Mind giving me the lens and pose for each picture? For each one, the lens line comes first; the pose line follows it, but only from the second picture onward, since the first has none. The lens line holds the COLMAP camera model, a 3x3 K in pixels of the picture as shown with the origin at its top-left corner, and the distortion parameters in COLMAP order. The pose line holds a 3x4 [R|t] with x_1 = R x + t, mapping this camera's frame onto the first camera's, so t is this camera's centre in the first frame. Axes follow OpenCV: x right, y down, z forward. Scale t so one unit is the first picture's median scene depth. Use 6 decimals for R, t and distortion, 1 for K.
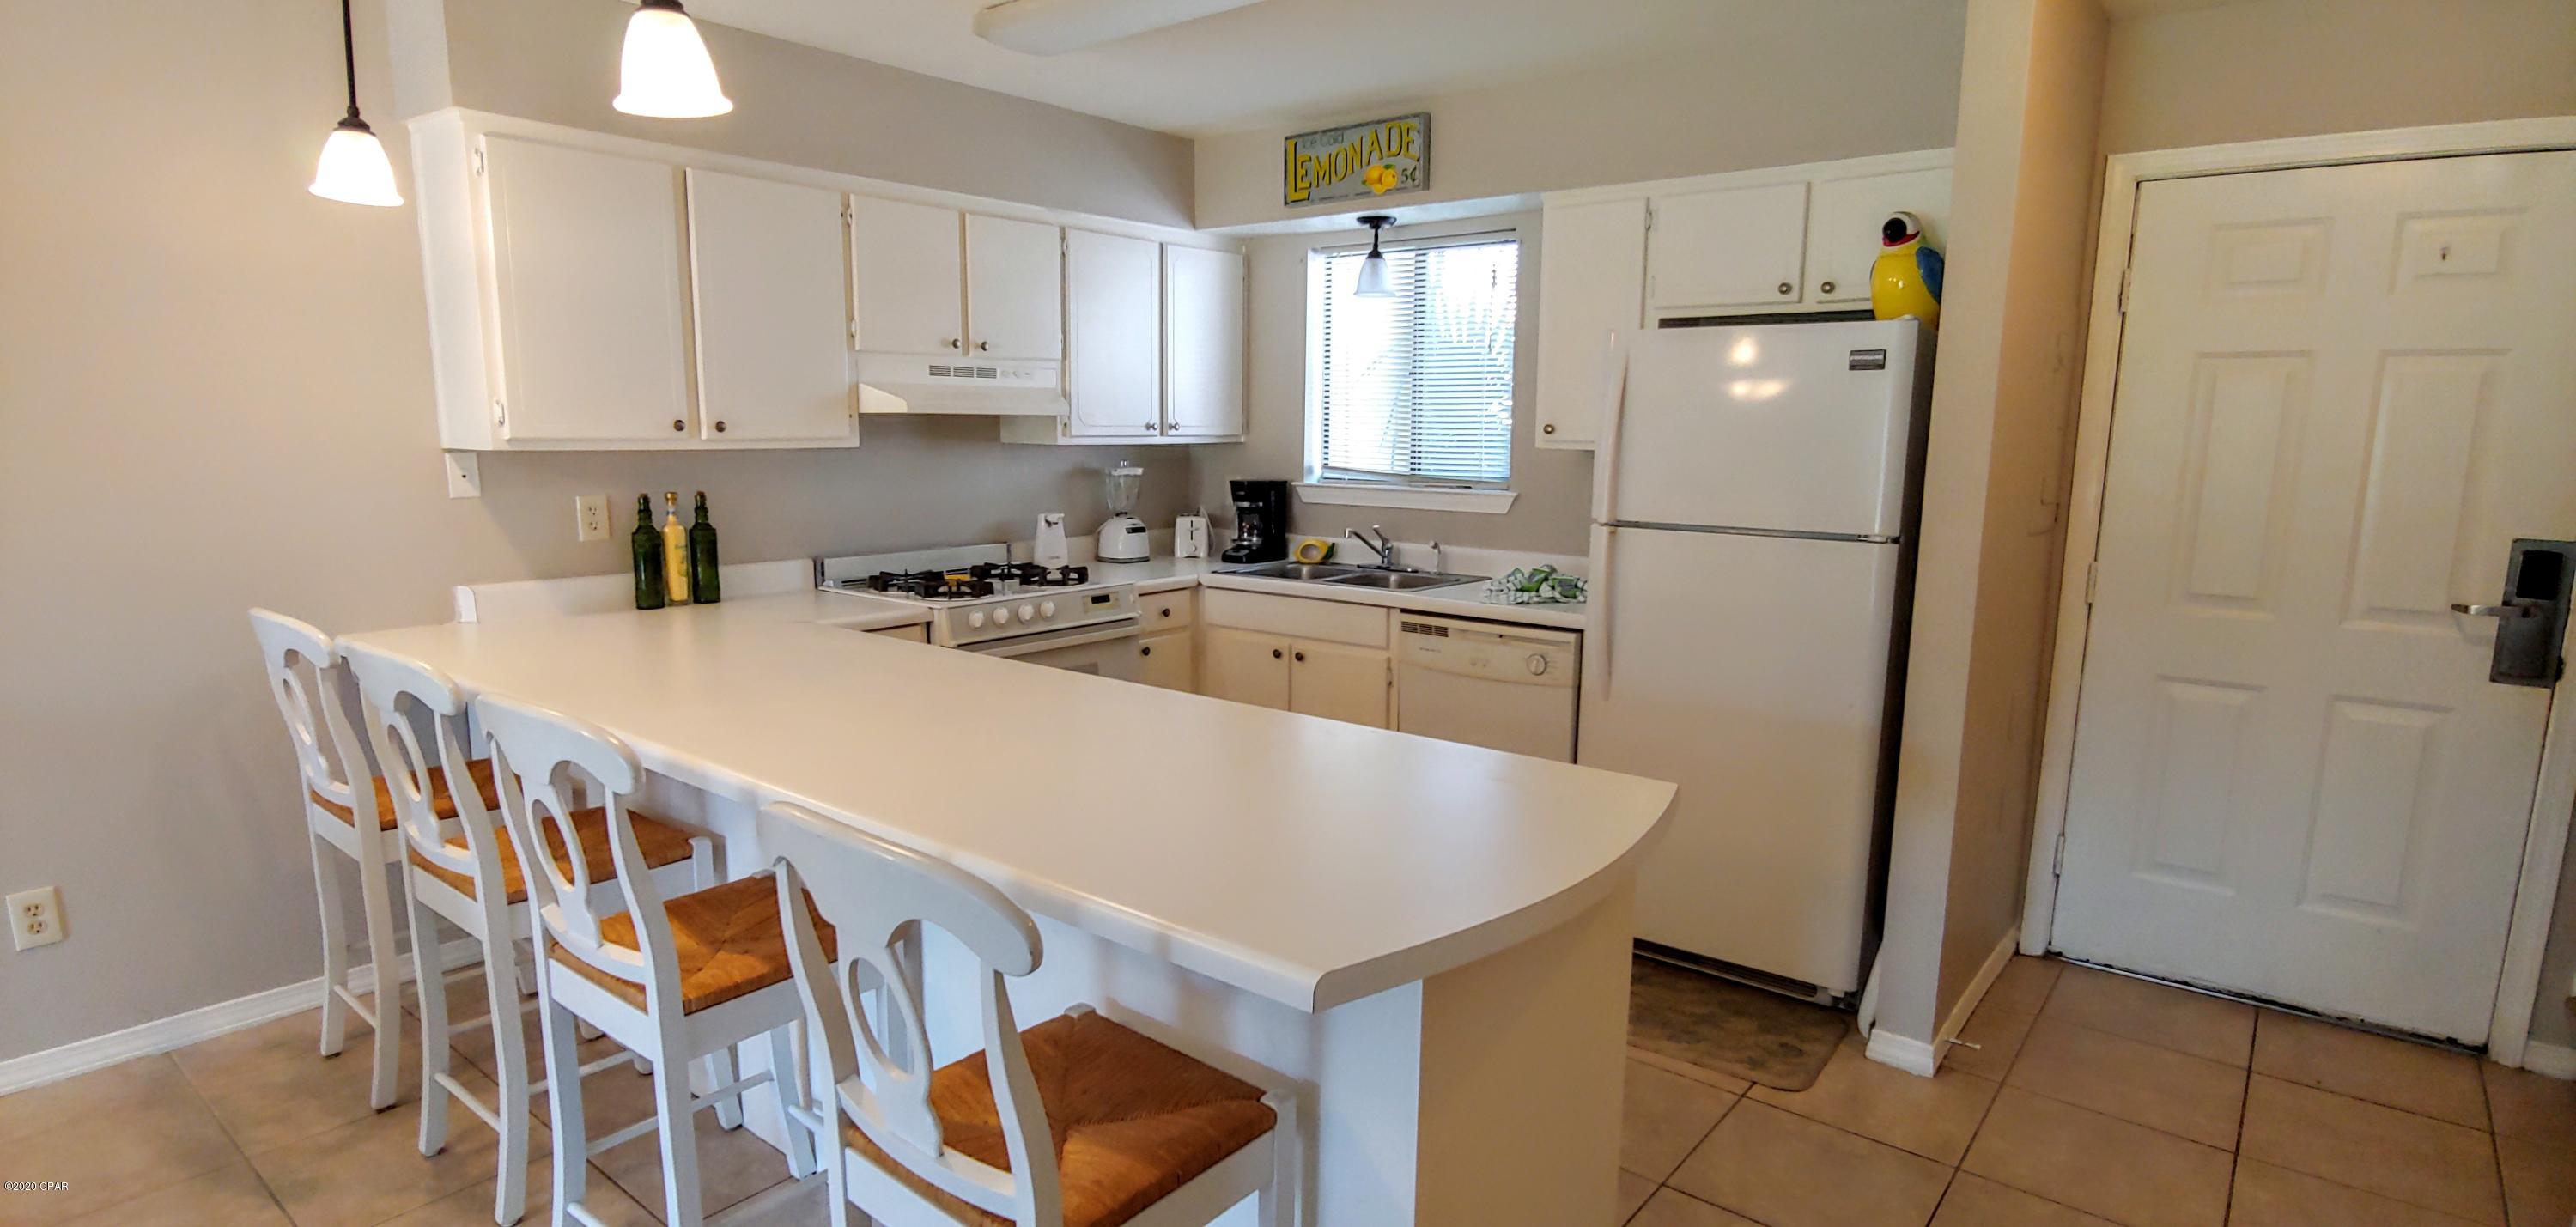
lens RADIAL K [[1294.2, 0, 1285.0], [0, 1294.2, 641.7], [0, 0, 1]] dist [-0.010885, -0.000118]
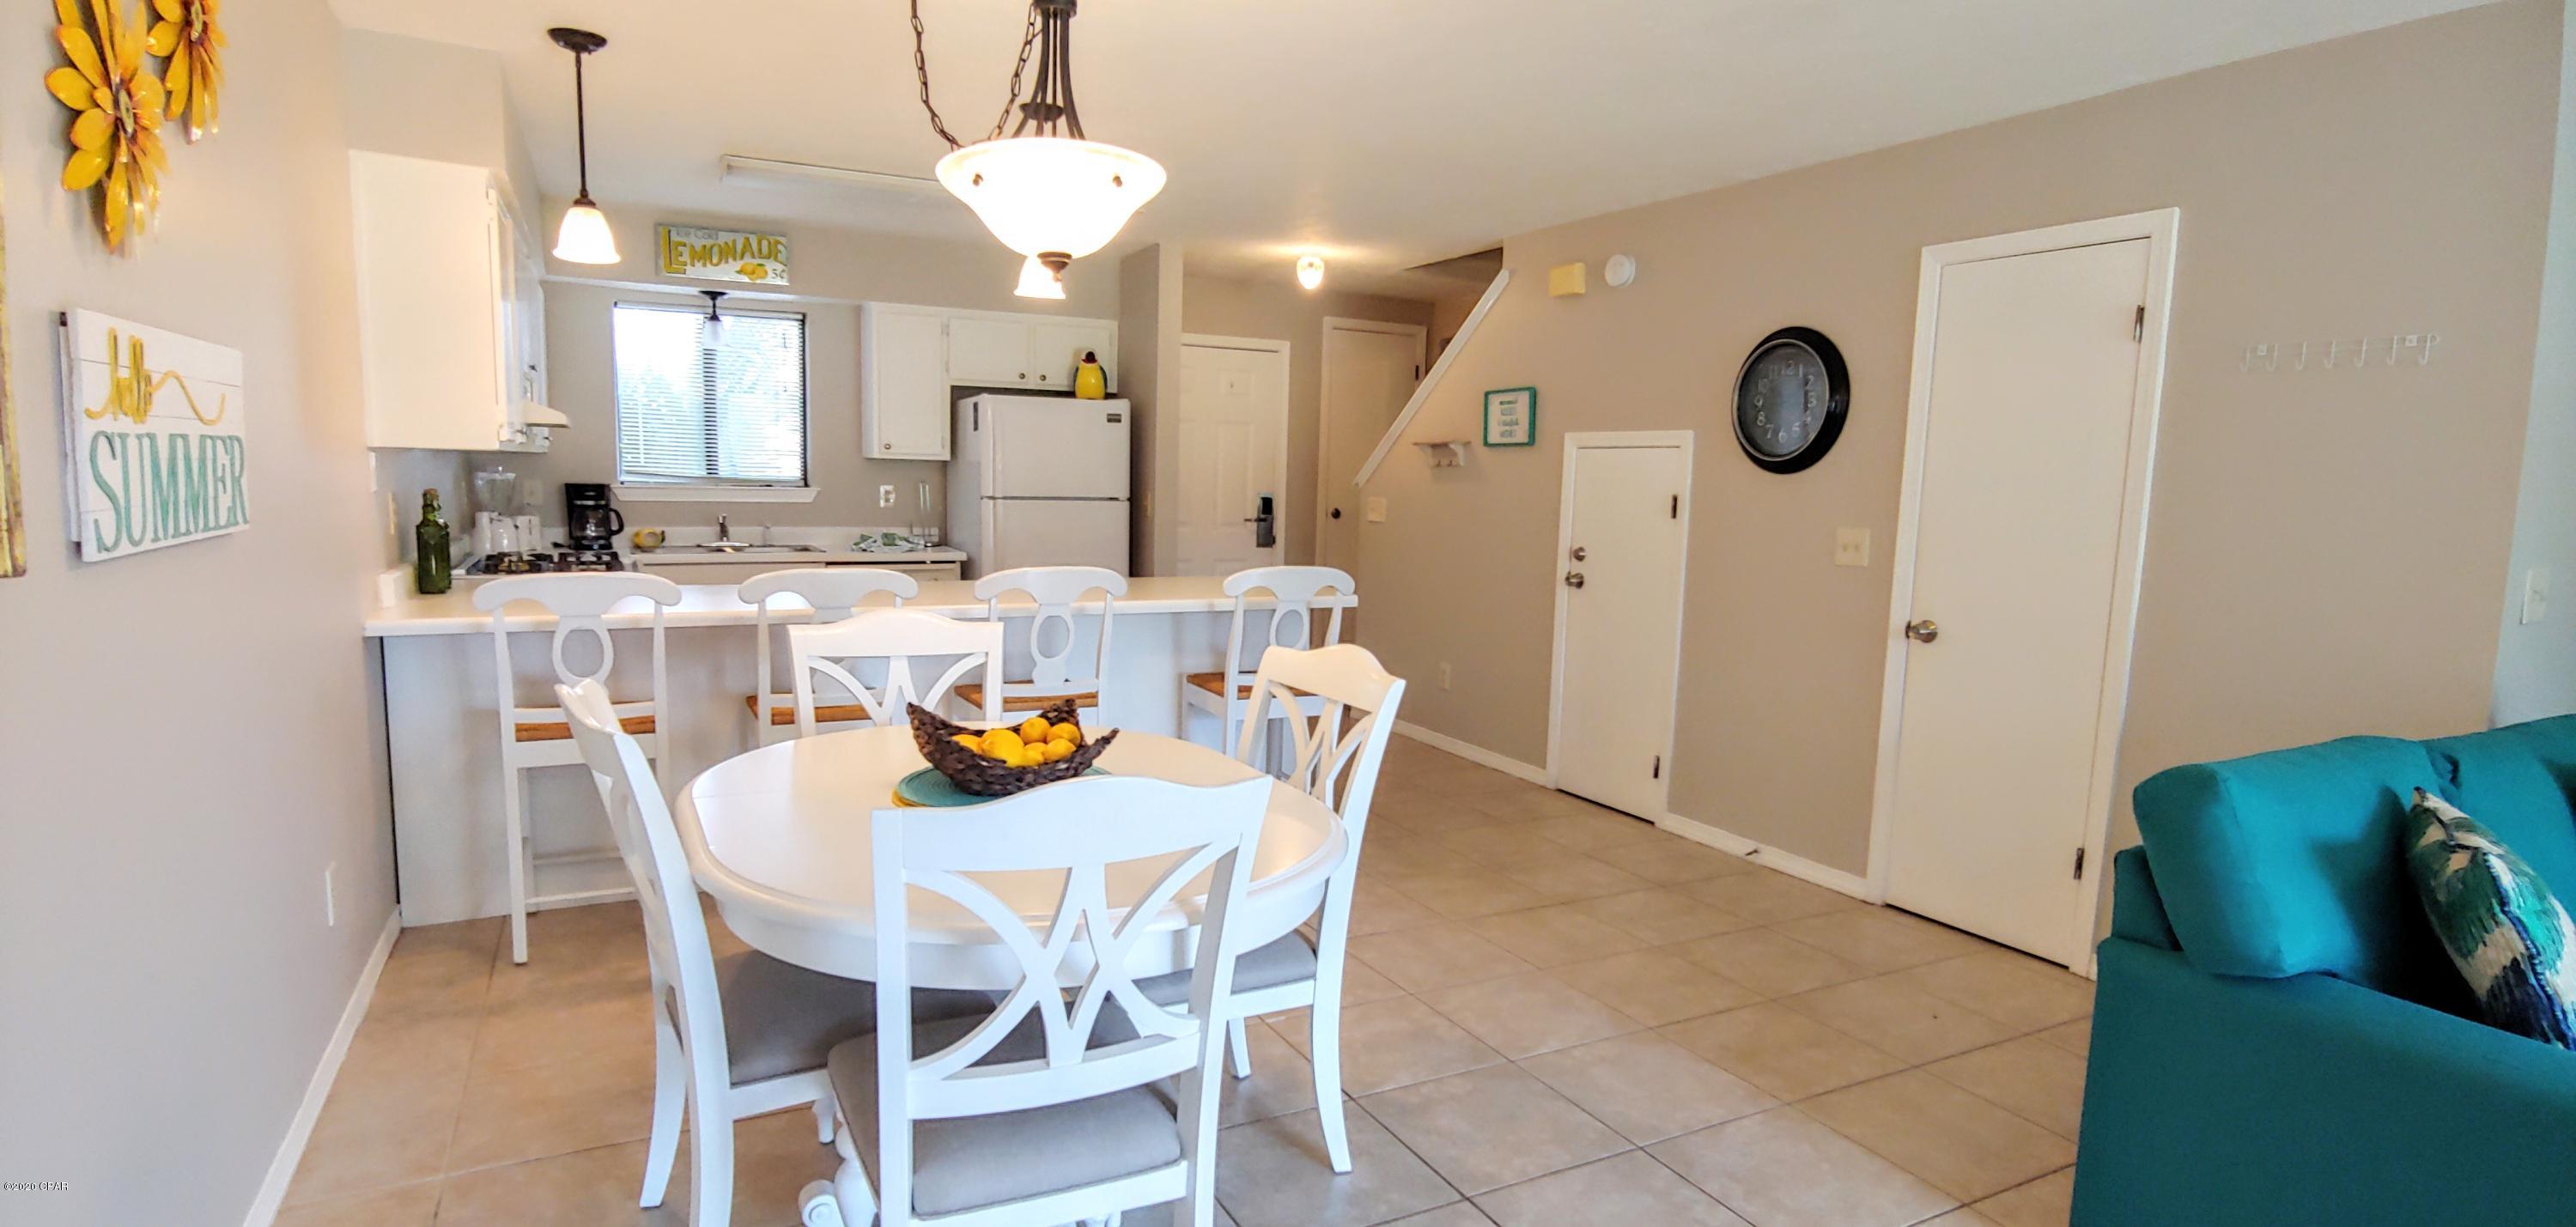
lens RADIAL K [[1294.2, 0, 1285.0], [0, 1294.2, 641.7], [0, 0, 1]] dist [-0.010885, -0.000118]
pose [[0.401790, -0.117944, 0.908105, -1.085683], [0.132345, 0.988739, 0.069861, 0.031327], [-0.906118, 0.092114, 0.412875, -0.101649]]
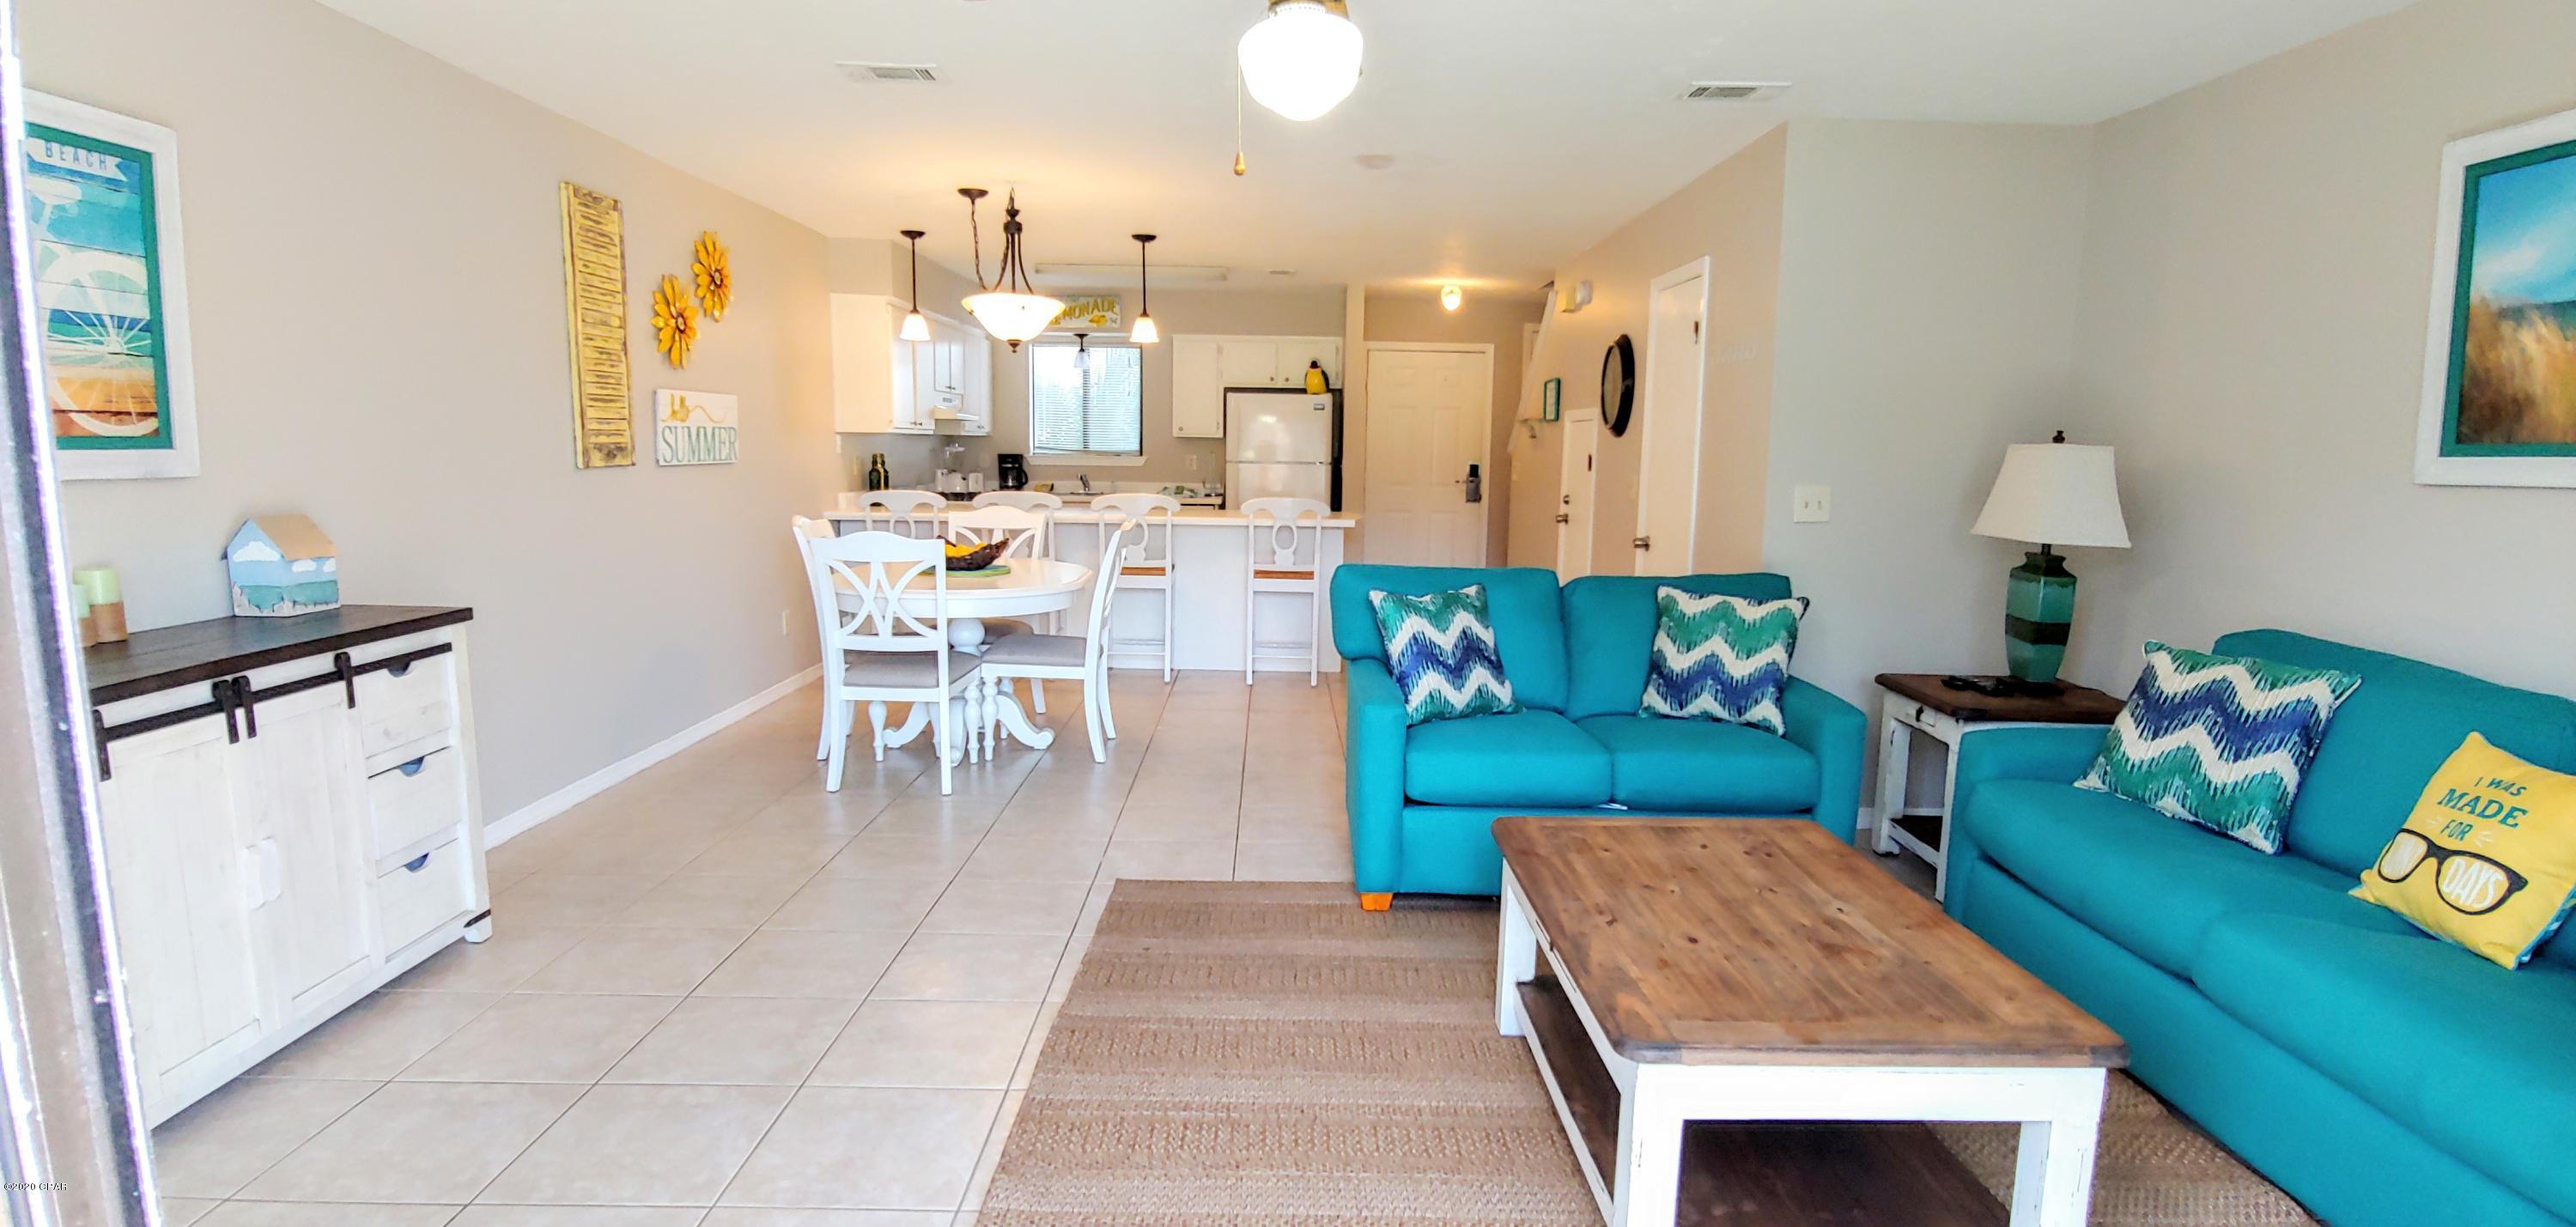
lens RADIAL K [[1294.2, 0, 1285.0], [0, 1294.2, 641.7], [0, 0, 1]] dist [-0.010885, -0.000118]
pose [[0.769523, -0.092775, 0.631844, -1.227834], [0.097497, 0.994860, 0.027336, 0.190518], [-0.631133, 0.040567, 0.774613, -1.015032]]
